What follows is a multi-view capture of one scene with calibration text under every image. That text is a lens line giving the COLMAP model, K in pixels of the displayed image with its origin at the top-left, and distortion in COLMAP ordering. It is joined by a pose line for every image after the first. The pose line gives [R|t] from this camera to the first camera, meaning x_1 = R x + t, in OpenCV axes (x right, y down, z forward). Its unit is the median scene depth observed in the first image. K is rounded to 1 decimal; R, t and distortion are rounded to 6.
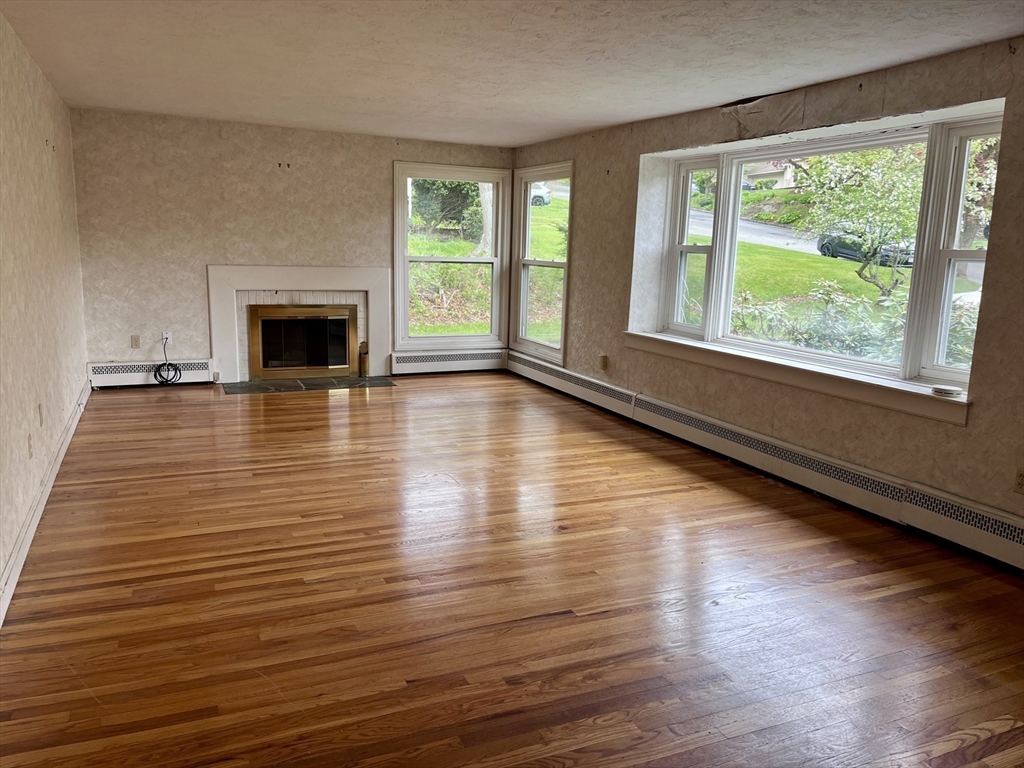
lens RADIAL K [[771.2, 0, 515.9], [0, 771.2, 388.0], [0, 0, 1]] dist [0.059741, -0.090465]
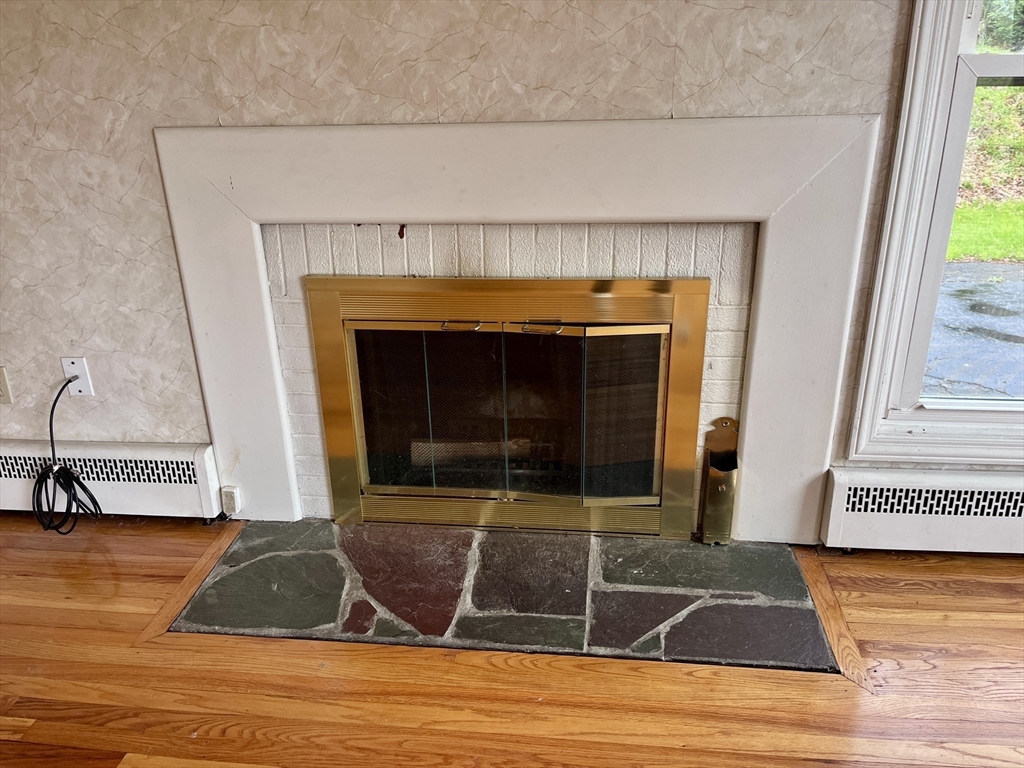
lens RADIAL K [[771.2, 0, 509.4], [0, 771.2, 386.2], [0, 0, 1]] dist [0.059741, -0.090465]
pose [[0.854912, 0.150130, -0.496575, -0.144999], [-0.048454, 0.976134, 0.211696, -0.134883], [0.516506, -0.156921, 0.841783, 0.824549]]
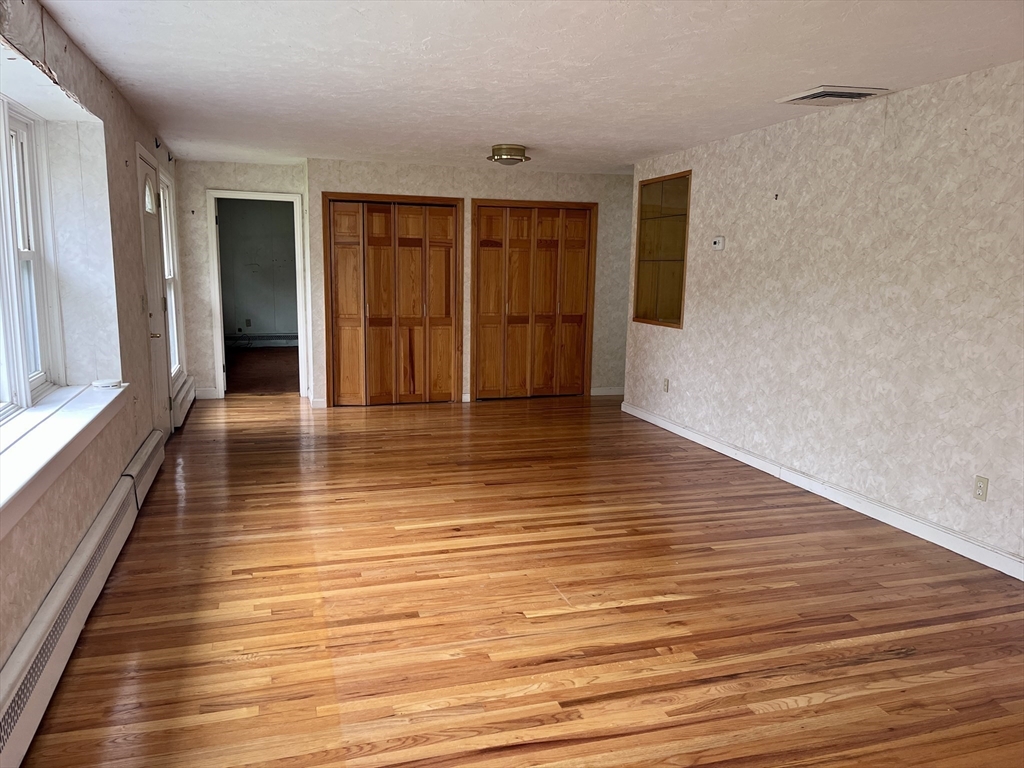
lens RADIAL K [[771.2, 0, 513.2], [0, 771.2, 391.8], [0, 0, 1]] dist [0.059741, -0.090465]
pose [[-0.991963, -0.063324, 0.109540, -0.066649], [-0.022034, 0.938973, 0.343284, -0.199818], [-0.124594, 0.338112, -0.932822, 1.049361]]
